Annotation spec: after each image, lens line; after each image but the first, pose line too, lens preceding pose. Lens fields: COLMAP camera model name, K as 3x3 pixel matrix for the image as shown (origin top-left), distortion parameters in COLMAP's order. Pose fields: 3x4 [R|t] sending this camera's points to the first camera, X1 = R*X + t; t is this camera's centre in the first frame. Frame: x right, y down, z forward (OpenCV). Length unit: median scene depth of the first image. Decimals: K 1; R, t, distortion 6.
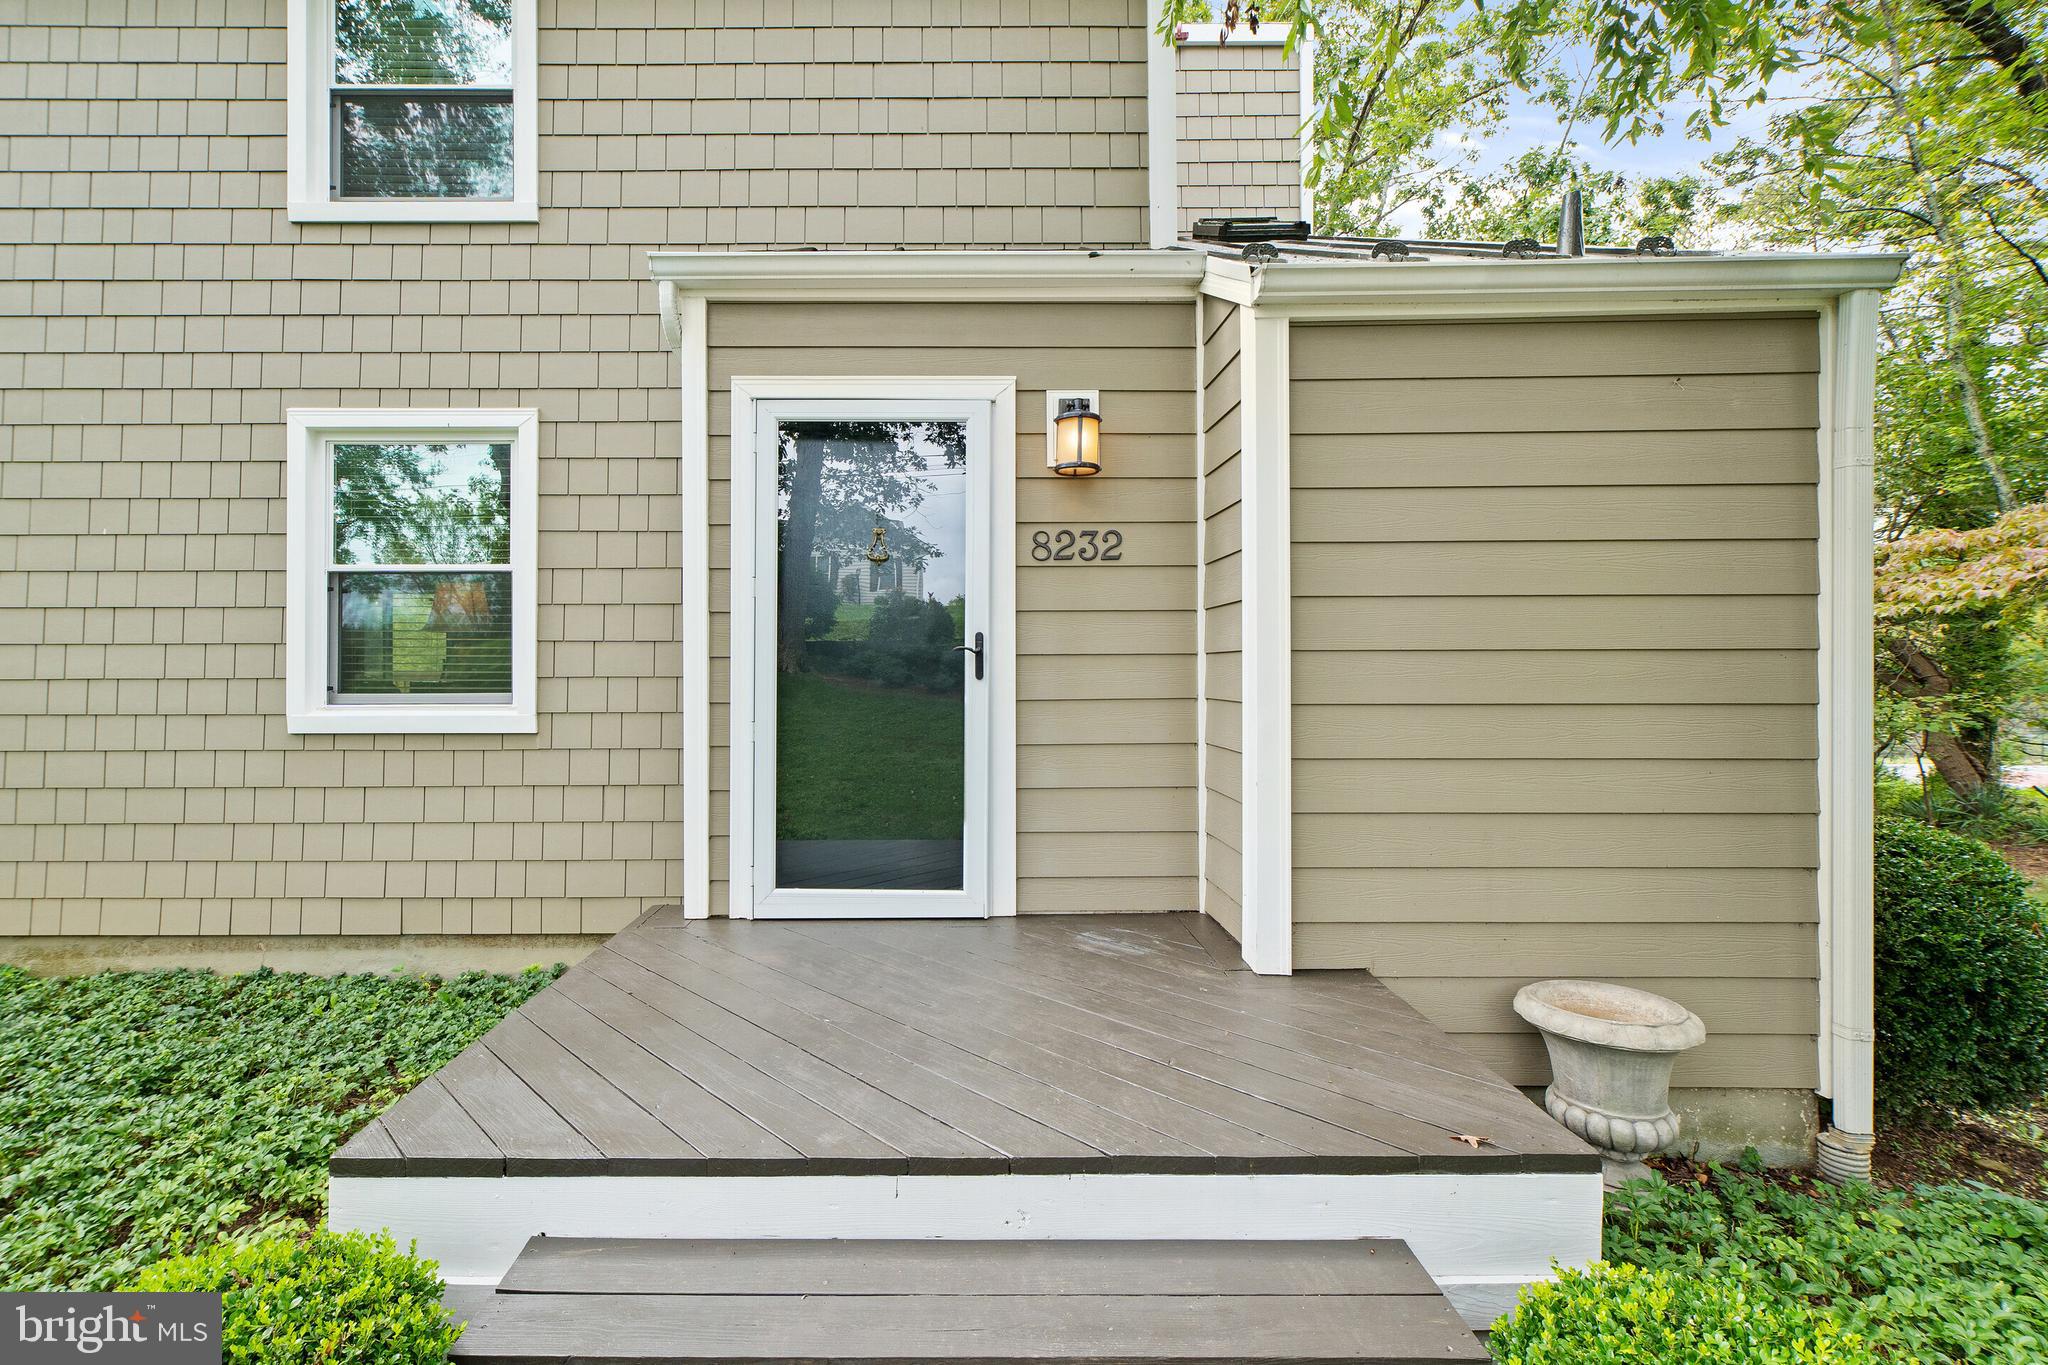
lens RADIAL K [[869.0, 0, 971.5], [0, 869.0, 666.0], [0, 0, 1]] dist [-0.003124, 0.001224]
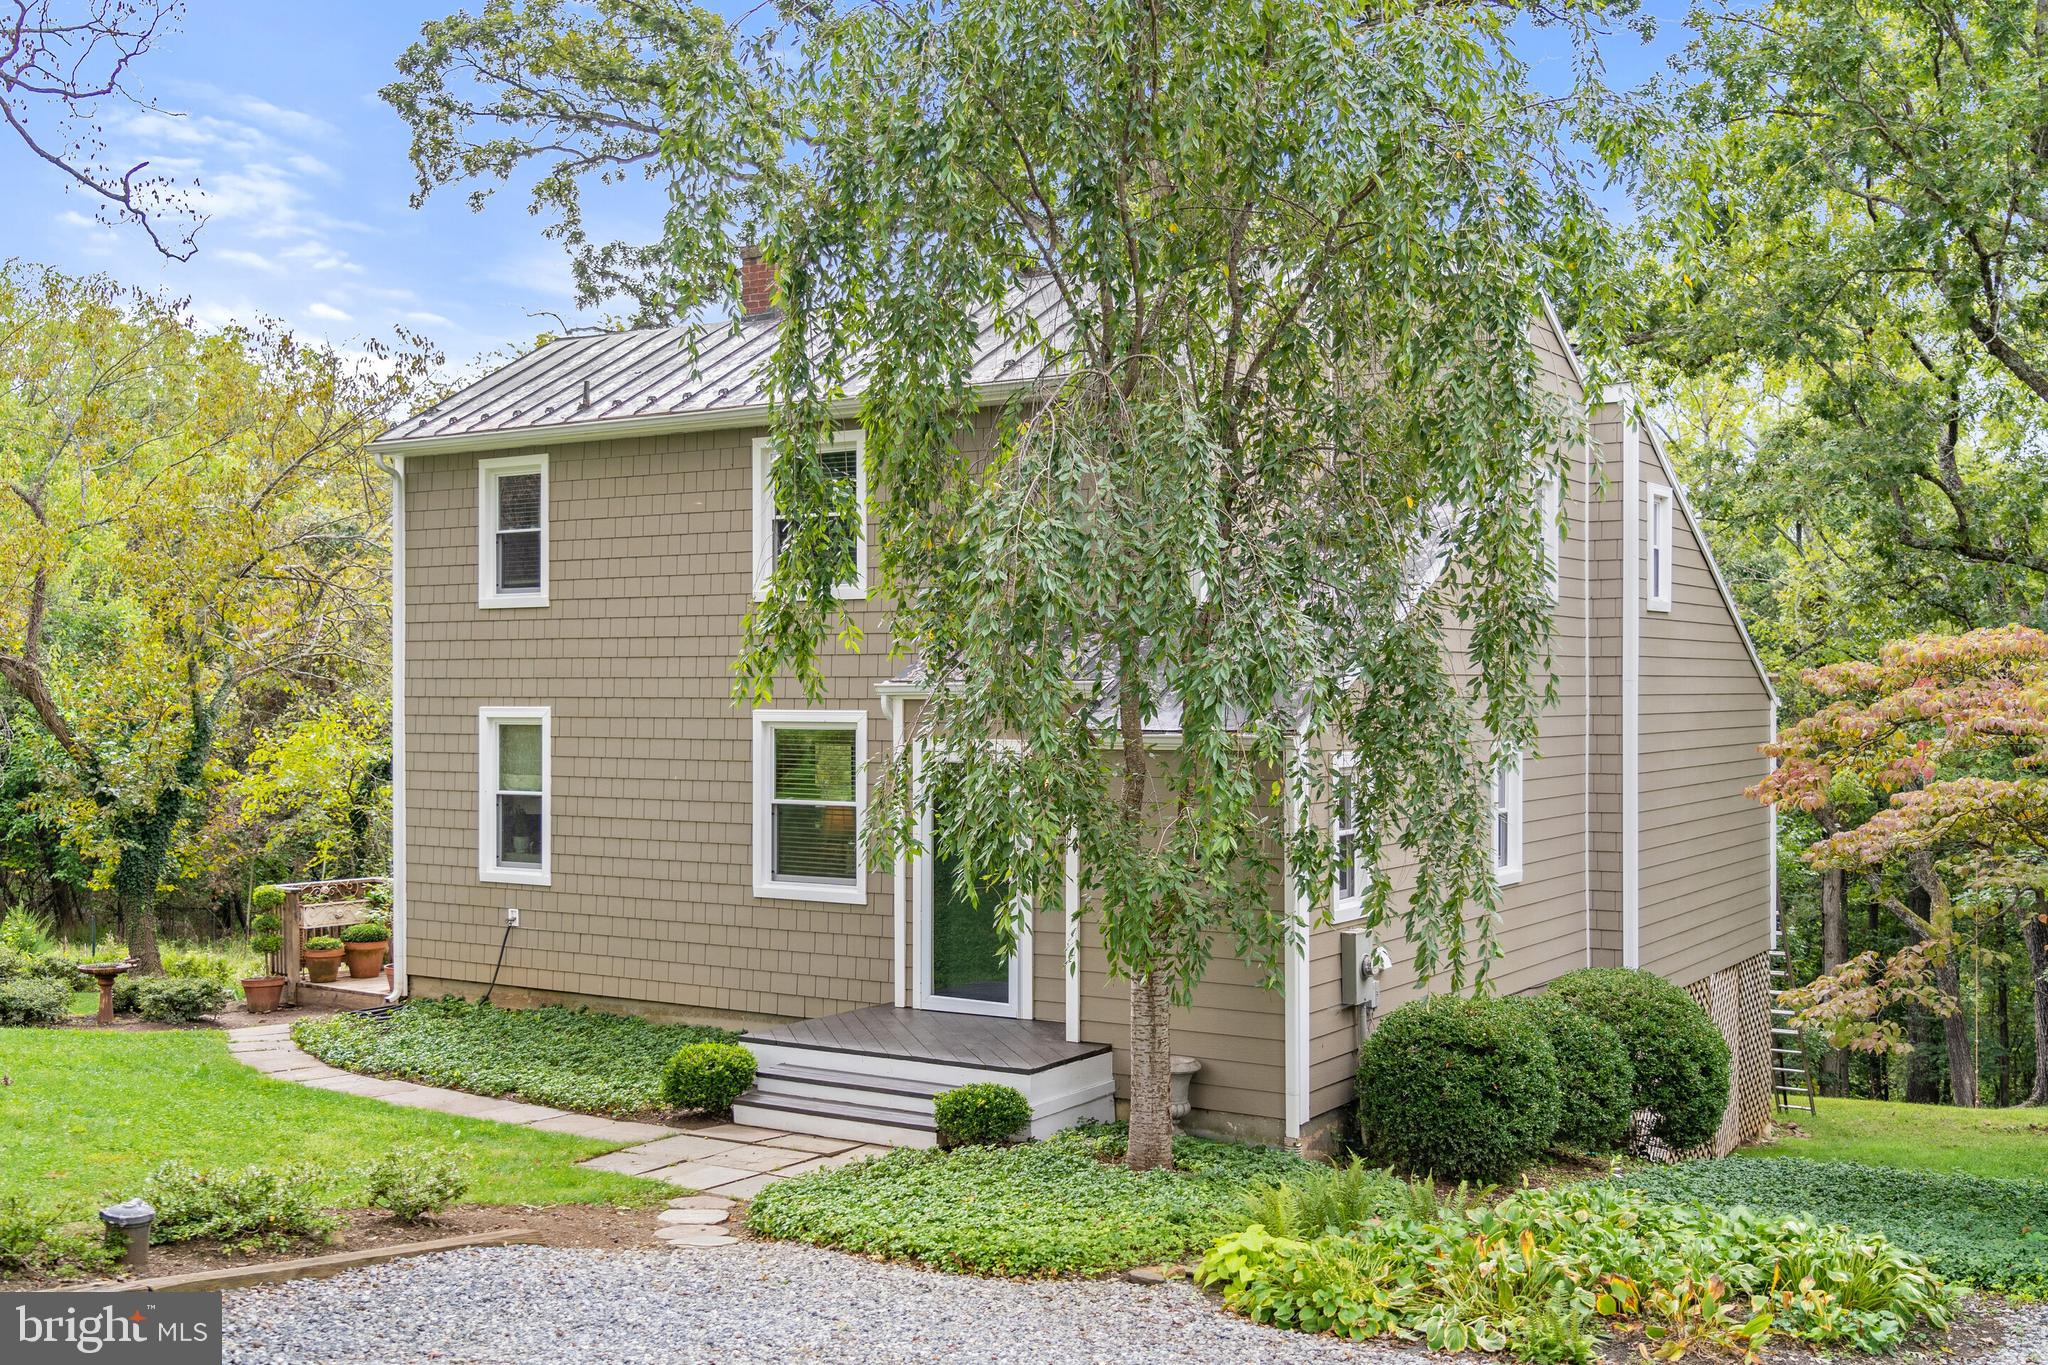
lens RADIAL K [[2104.9, 0, 1076.7], [0, 2104.9, 701.4], [0, 0, 1]] dist [0.013181, 0.000000]
pose [[0.844289, 0.008062, -0.535828, 2.034457], [-0.001447, 0.999917, 0.012764, -0.371337], [0.535887, -0.010001, 0.844231, -2.232333]]
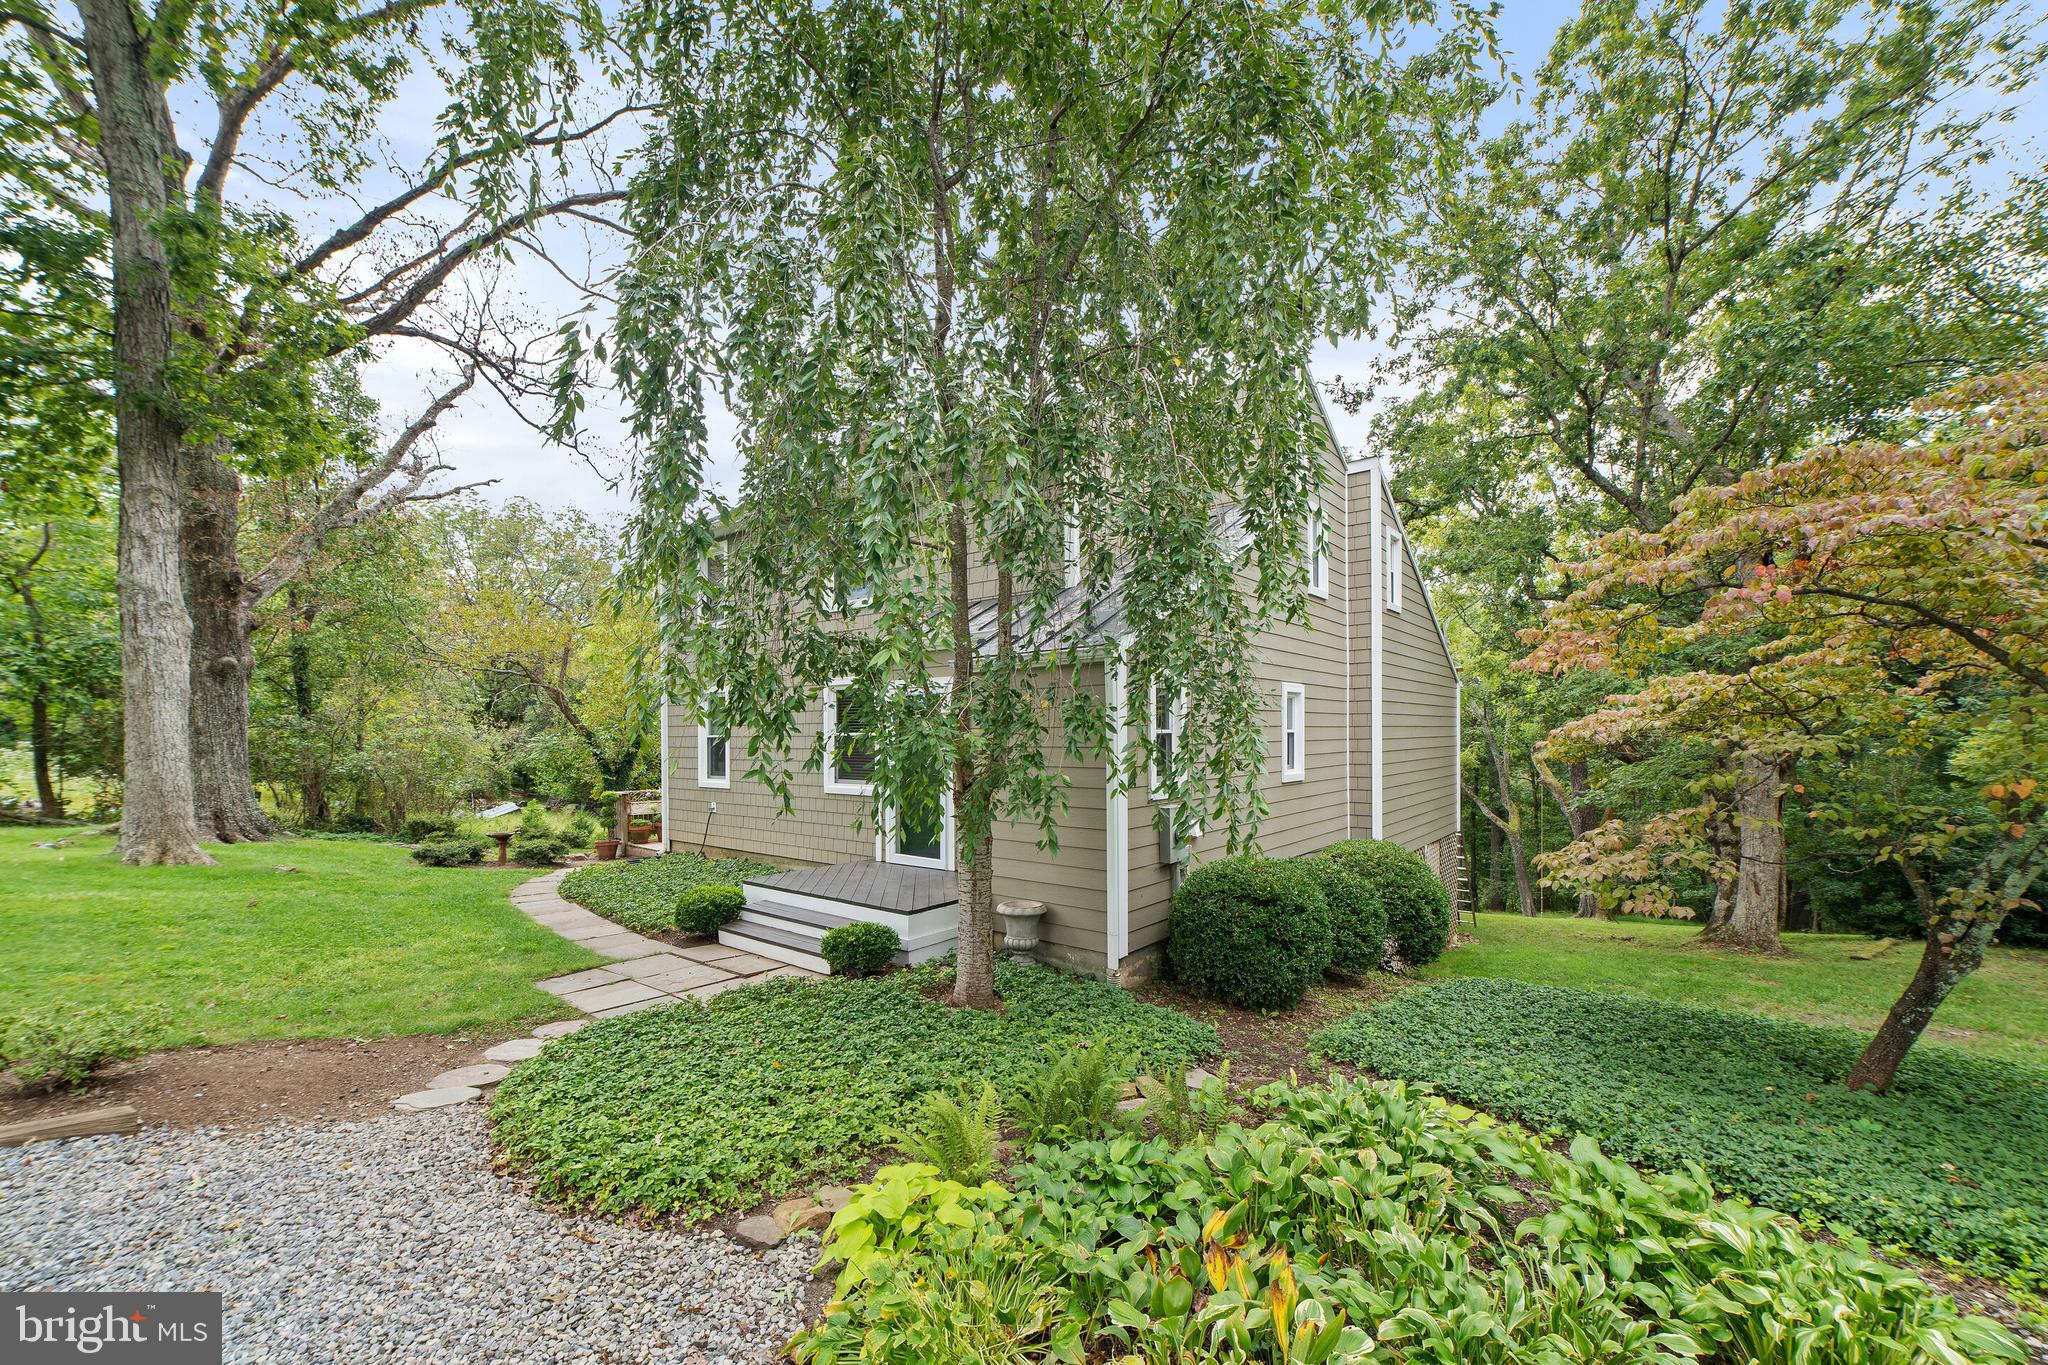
lens RADIAL K [[811.3, 0, 1034.4], [0, 811.3, 747.2], [0, 0, 1]] dist [-0.009005, 0.002193]
pose [[0.781972, 0.007587, -0.623267, 1.456151], [0.005589, 0.999800, 0.019183, -0.125163], [0.623288, -0.018484, 0.781774, -0.683878]]
